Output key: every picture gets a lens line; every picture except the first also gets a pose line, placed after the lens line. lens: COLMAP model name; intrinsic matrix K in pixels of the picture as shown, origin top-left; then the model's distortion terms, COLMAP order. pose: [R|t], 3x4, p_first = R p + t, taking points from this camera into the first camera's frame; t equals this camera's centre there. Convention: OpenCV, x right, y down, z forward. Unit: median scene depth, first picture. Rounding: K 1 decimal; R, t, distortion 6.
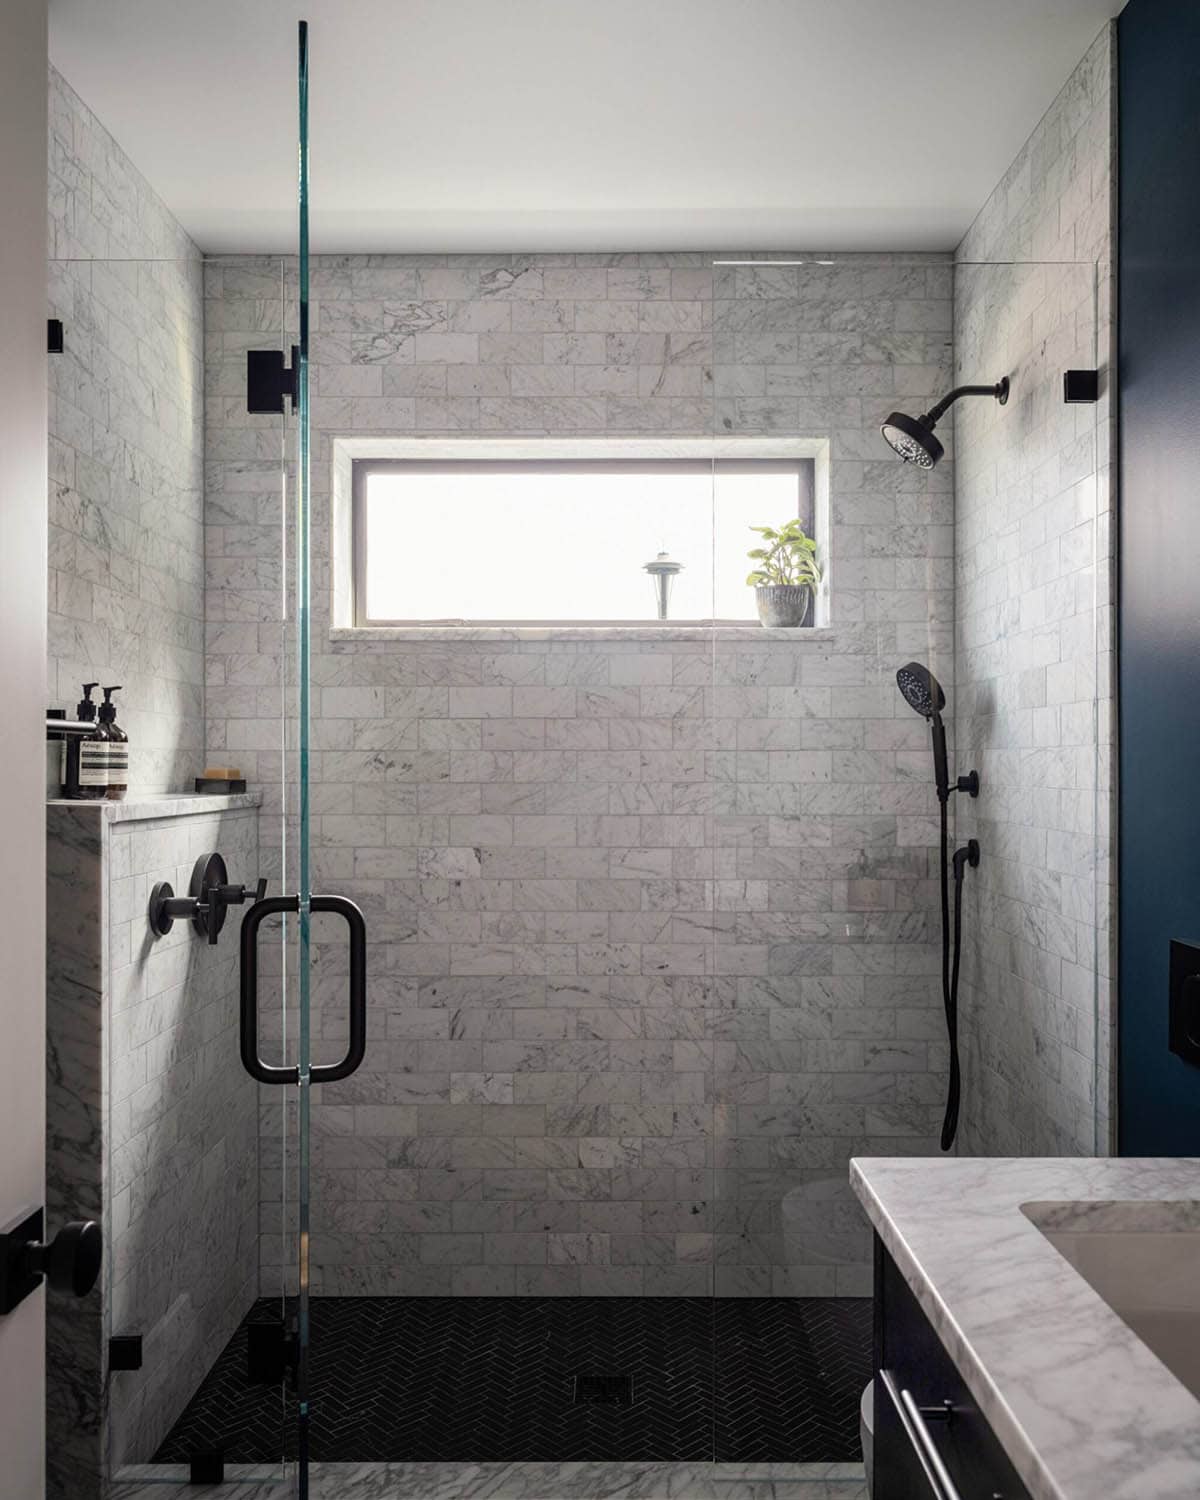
lens RADIAL K [[1249.5, 0, 600.0], [0, 1249.5, 750.0], [0, 0, 1]] dist [-0.002786, 0.013769]
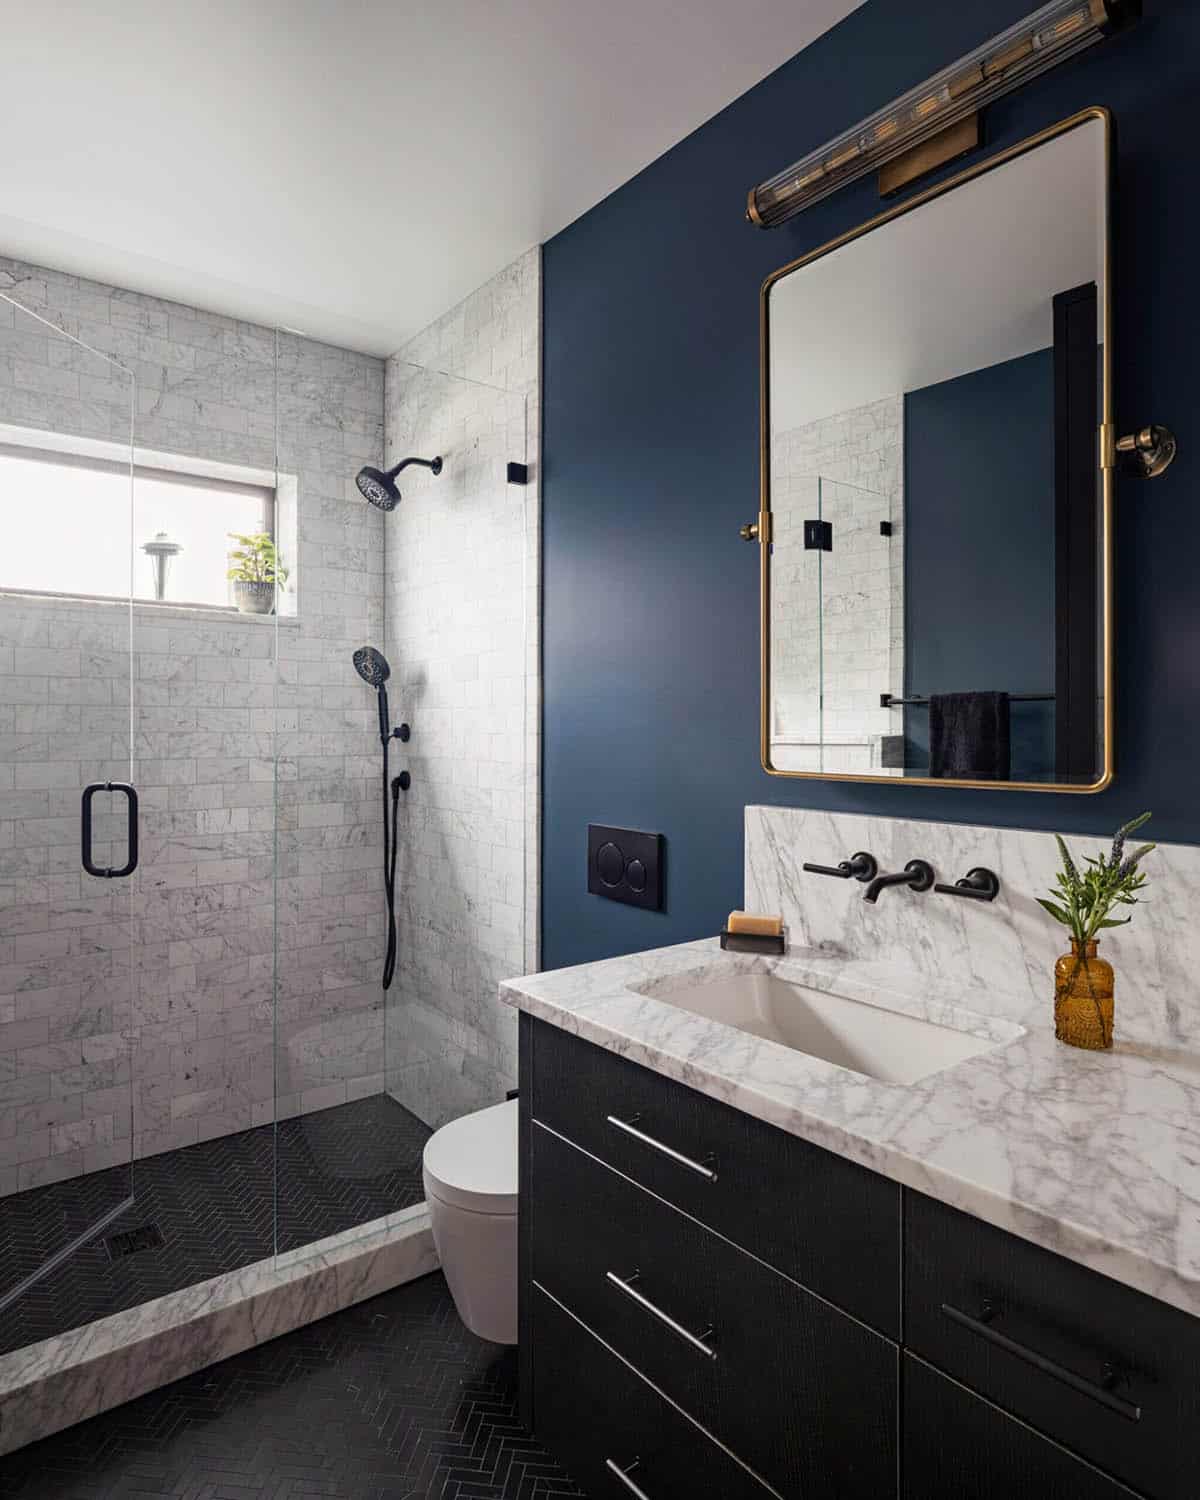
lens RADIAL K [[883.7, 0, 599.8], [0, 883.7, 715.7], [0, 0, 1]] dist [0.004239, -0.004541]
pose [[0.780529, 0.009130, 0.625053, -0.156503], [-0.008702, 0.999955, -0.003739, 0.008920], [-0.625059, -0.002521, 0.780574, 0.056761]]
